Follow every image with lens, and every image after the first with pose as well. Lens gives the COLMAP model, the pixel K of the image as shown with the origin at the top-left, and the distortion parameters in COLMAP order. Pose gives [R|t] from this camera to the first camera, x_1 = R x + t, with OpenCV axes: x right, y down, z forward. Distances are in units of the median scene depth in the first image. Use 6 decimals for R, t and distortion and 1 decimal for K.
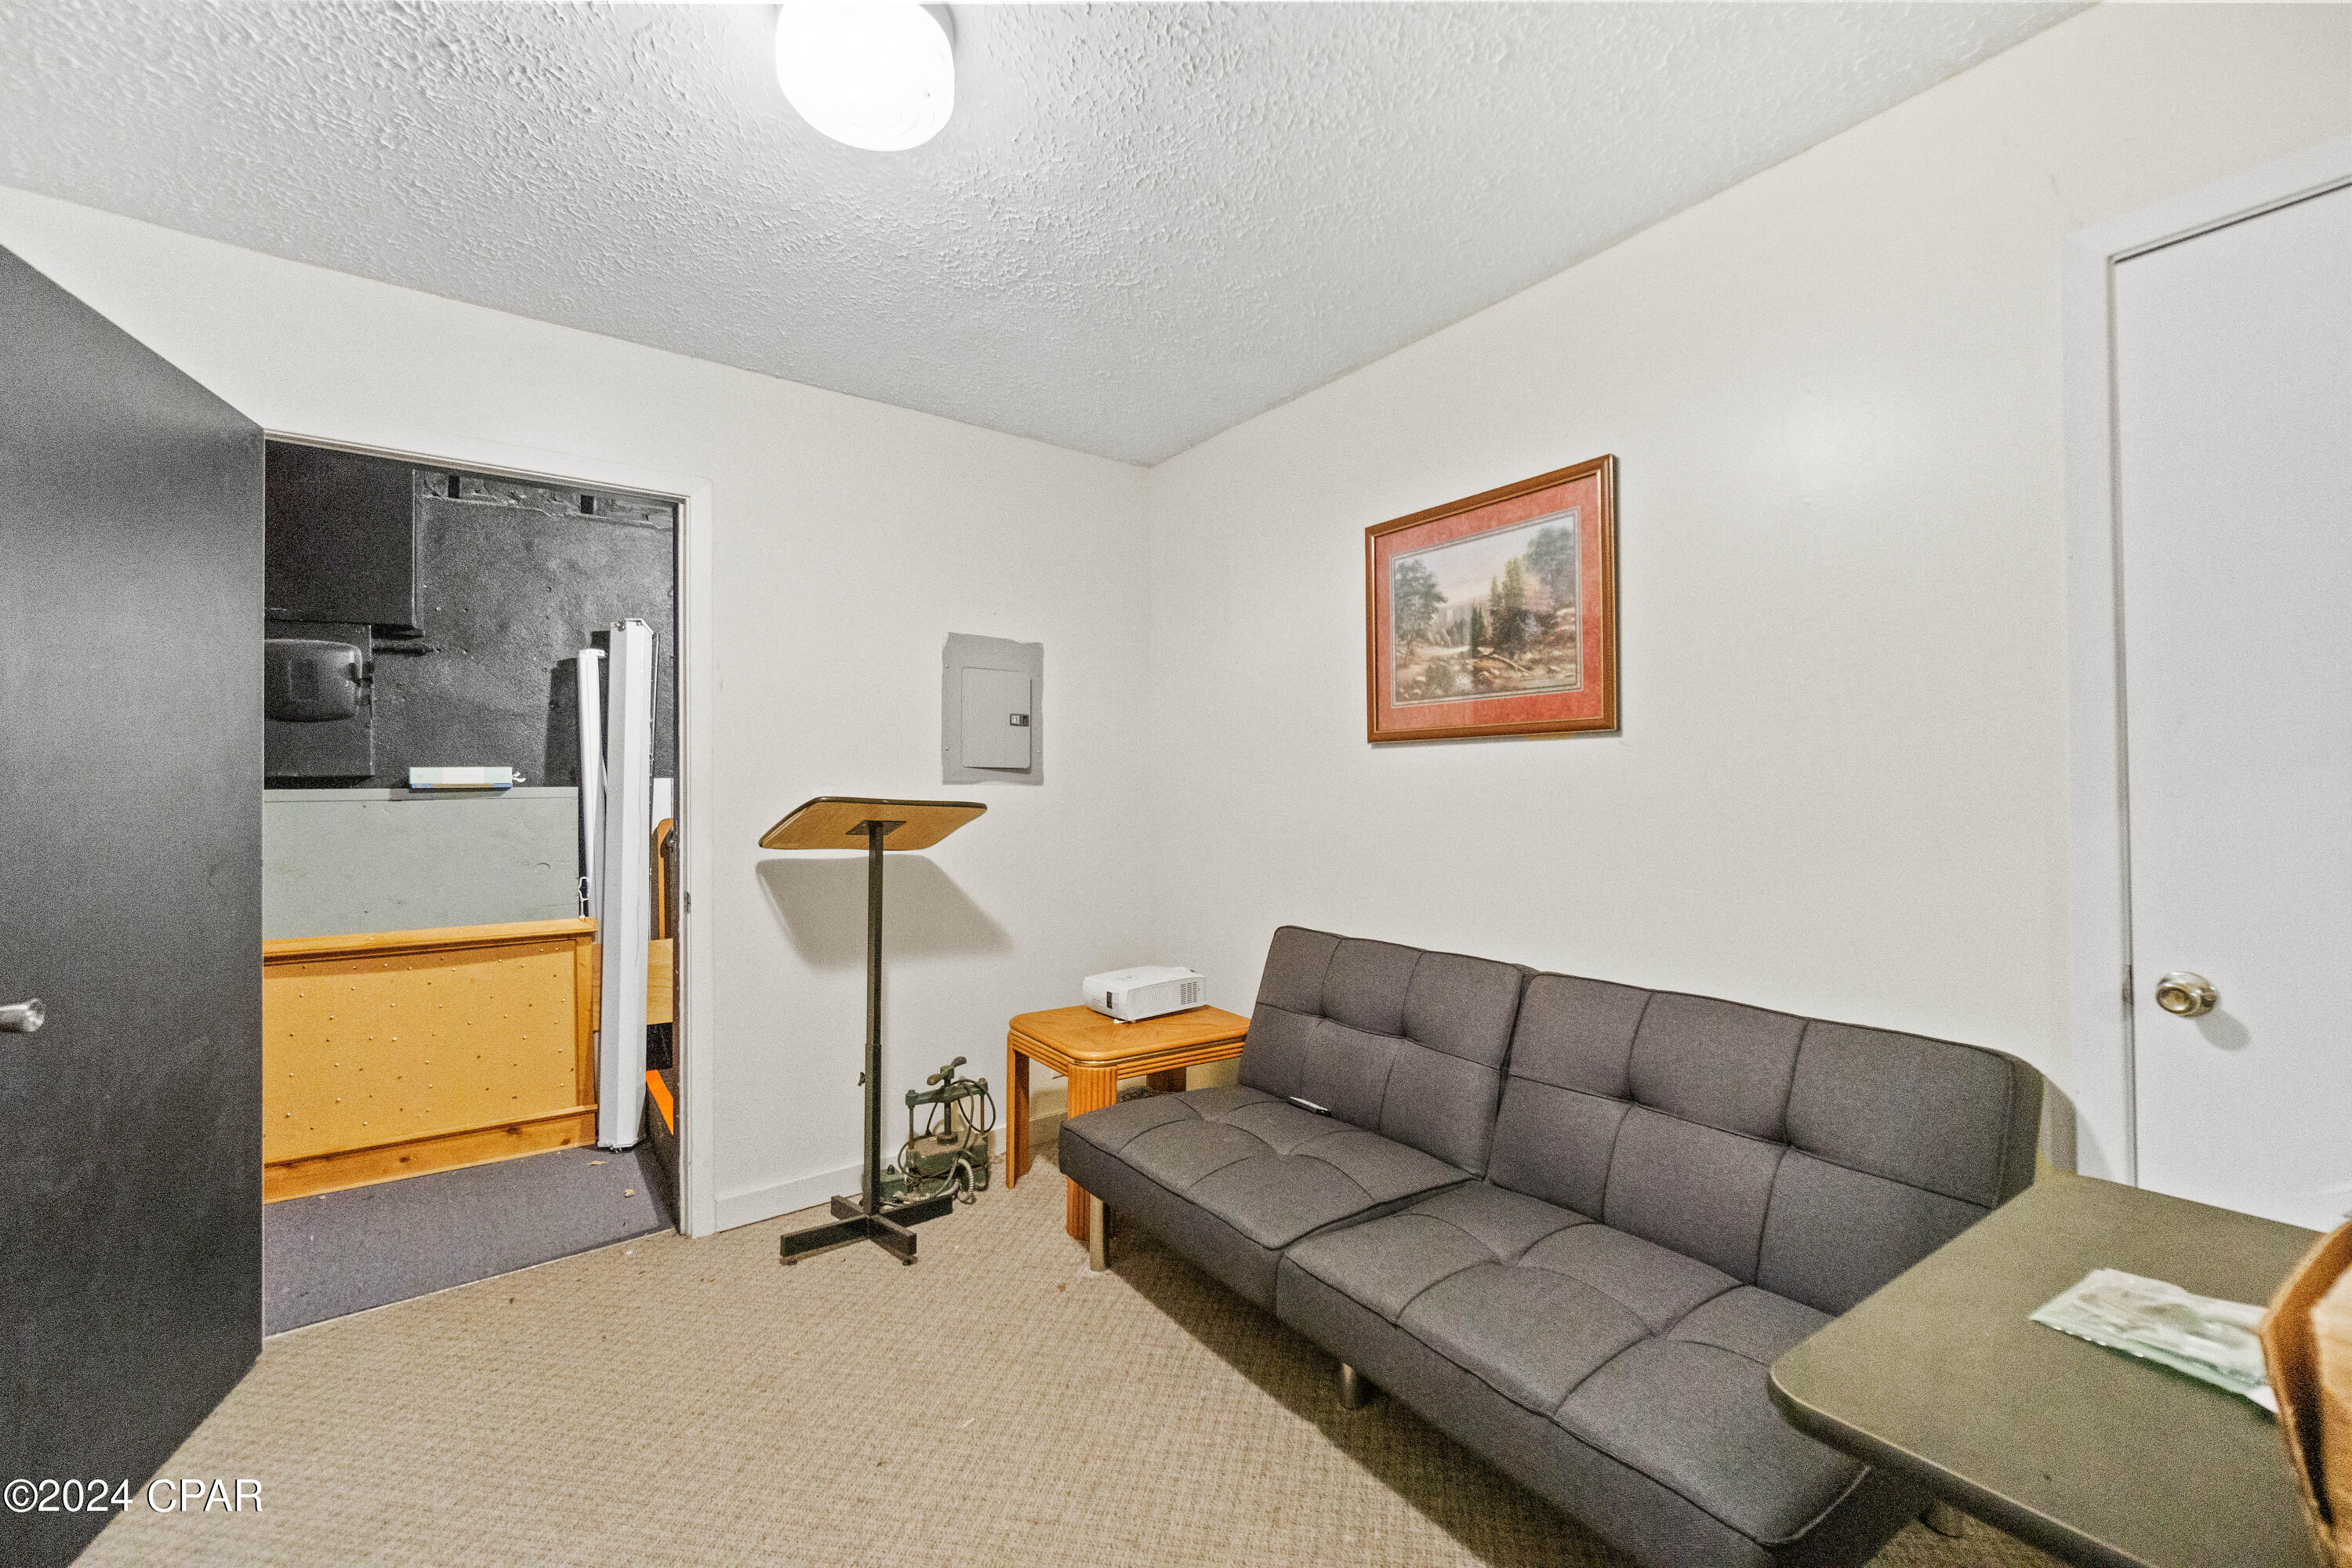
lens RADIAL K [[1010.2, 0, 1167.5], [0, 1010.2, 798.9], [0, 0, 1]] dist [0.003882, 0.000168]
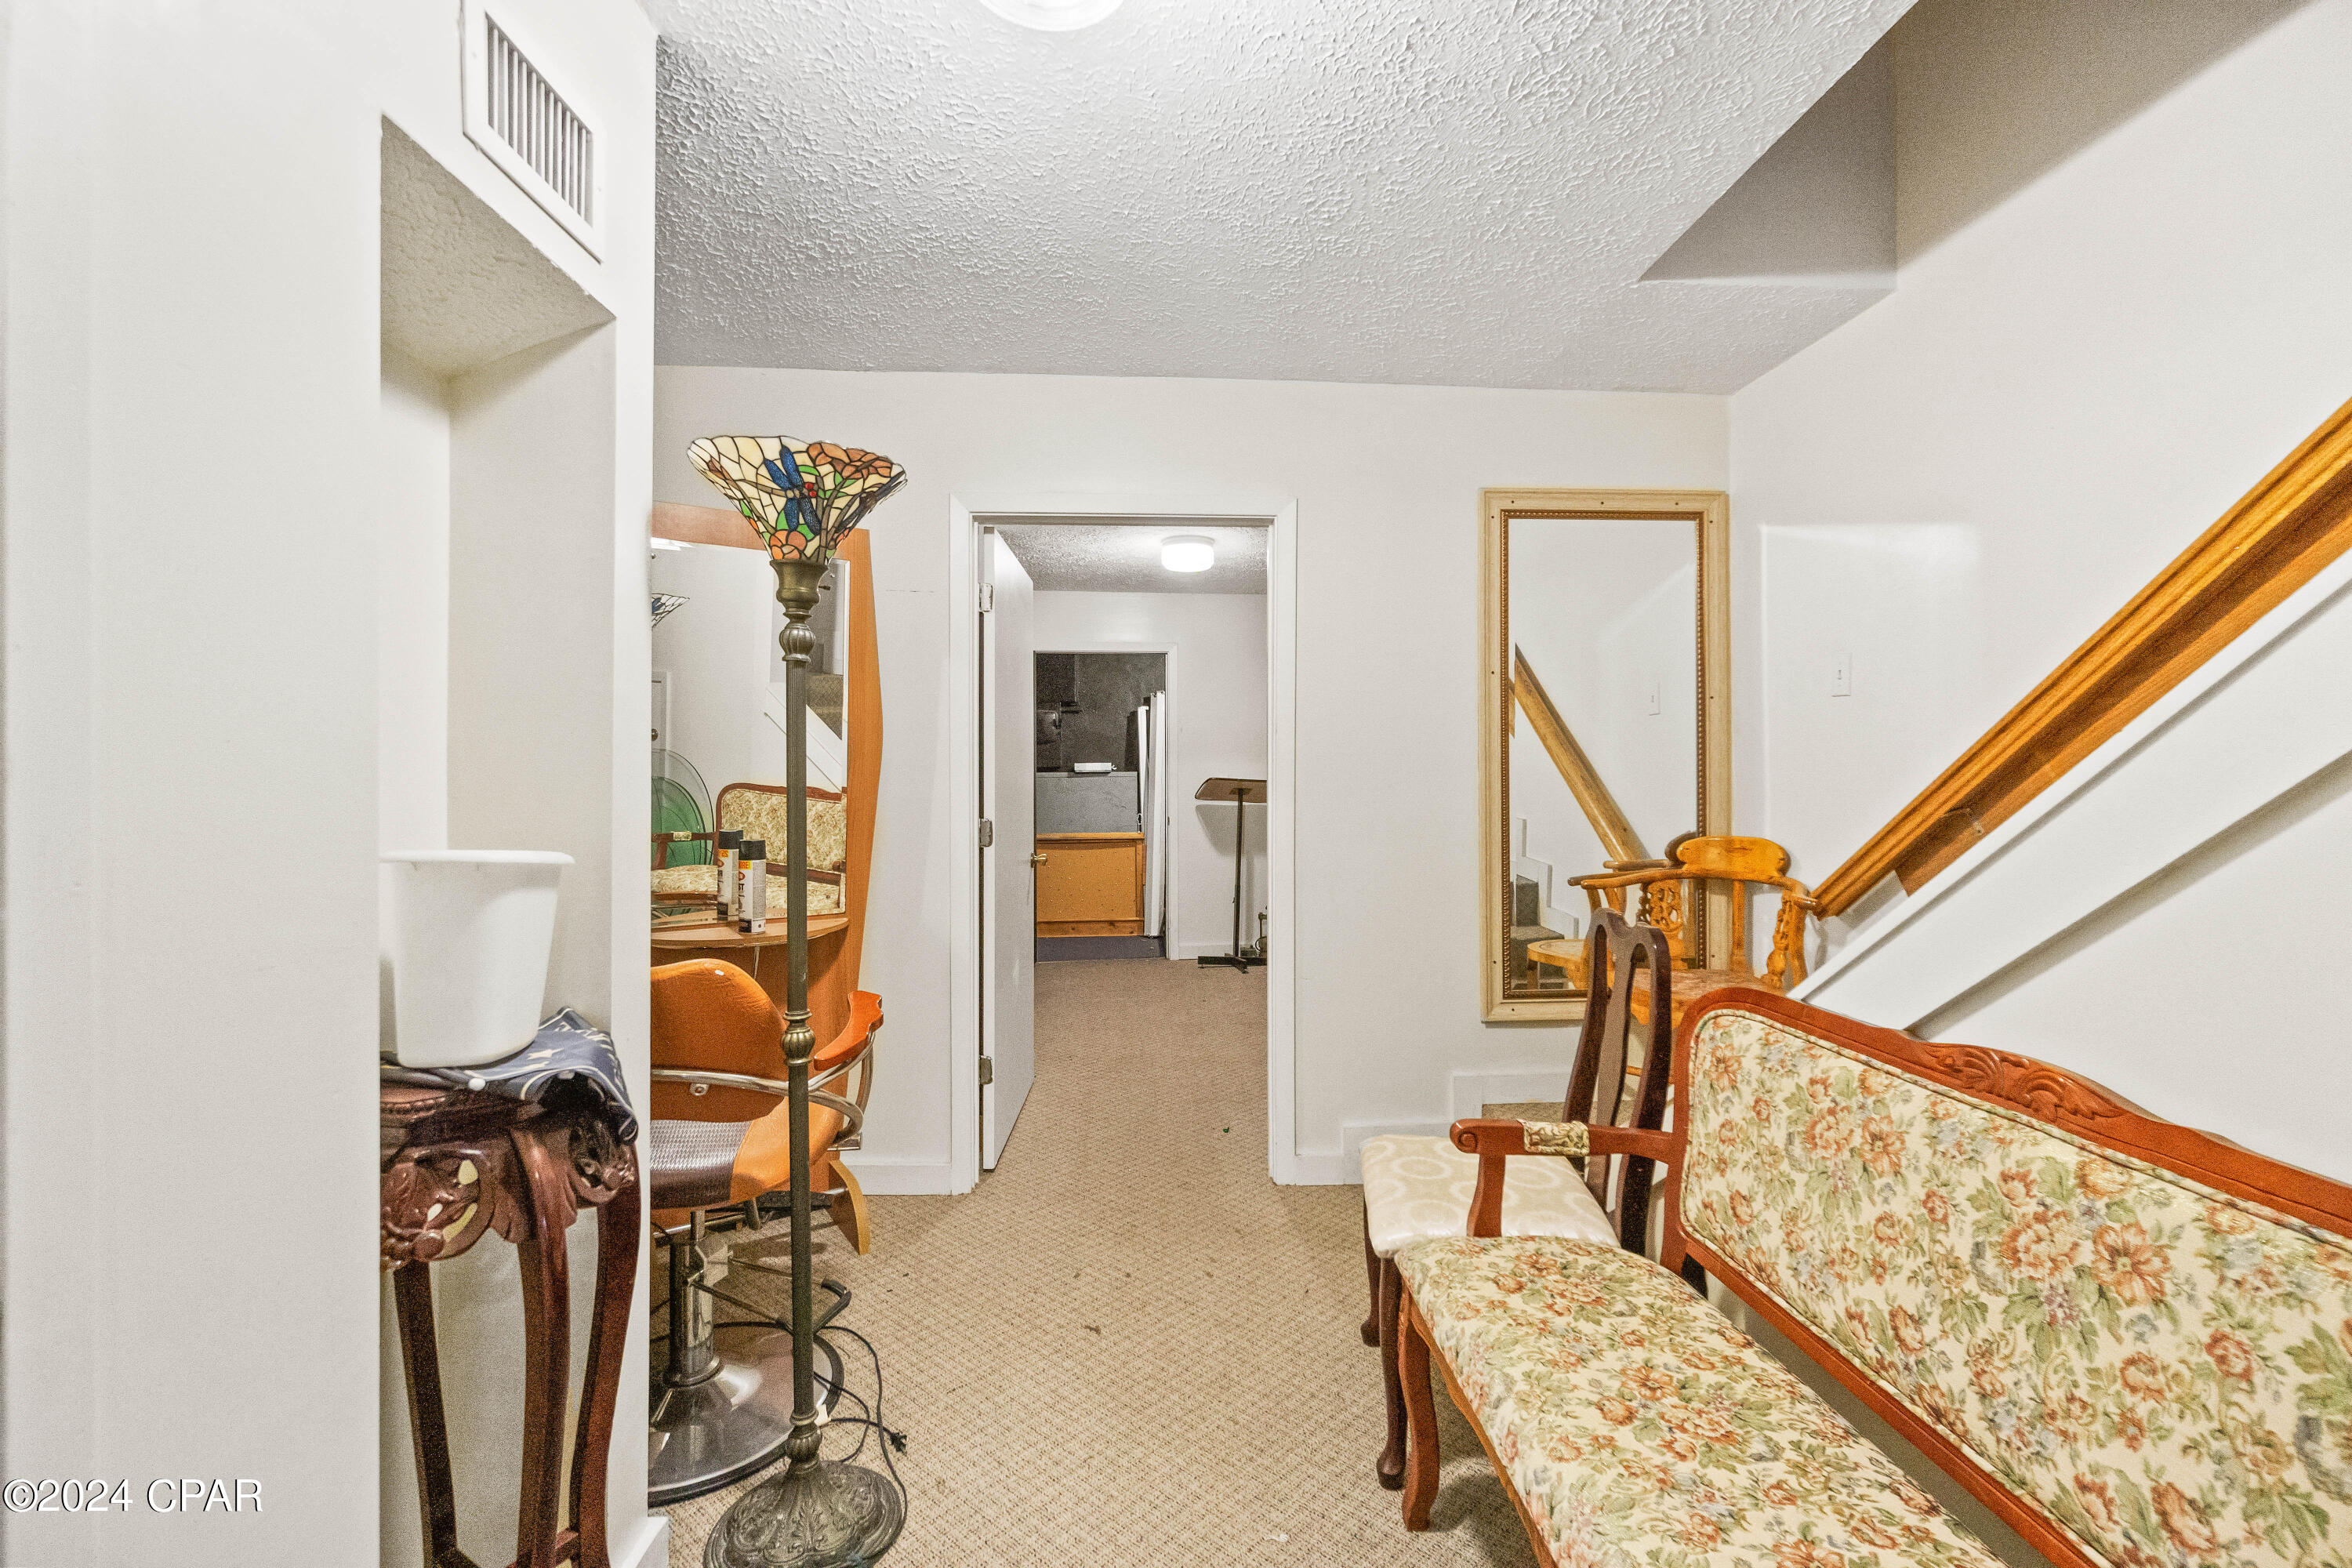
lens RADIAL K [[1010.2, 0, 1176.7], [0, 1010.2, 773.8], [0, 0, 1]] dist [0.003882, 0.000168]
pose [[0.859161, 0.000966, -0.511705, 0.616471], [0.002950, 0.999972, 0.006841, -0.022580], [0.511697, -0.007387, 0.859134, -0.840272]]
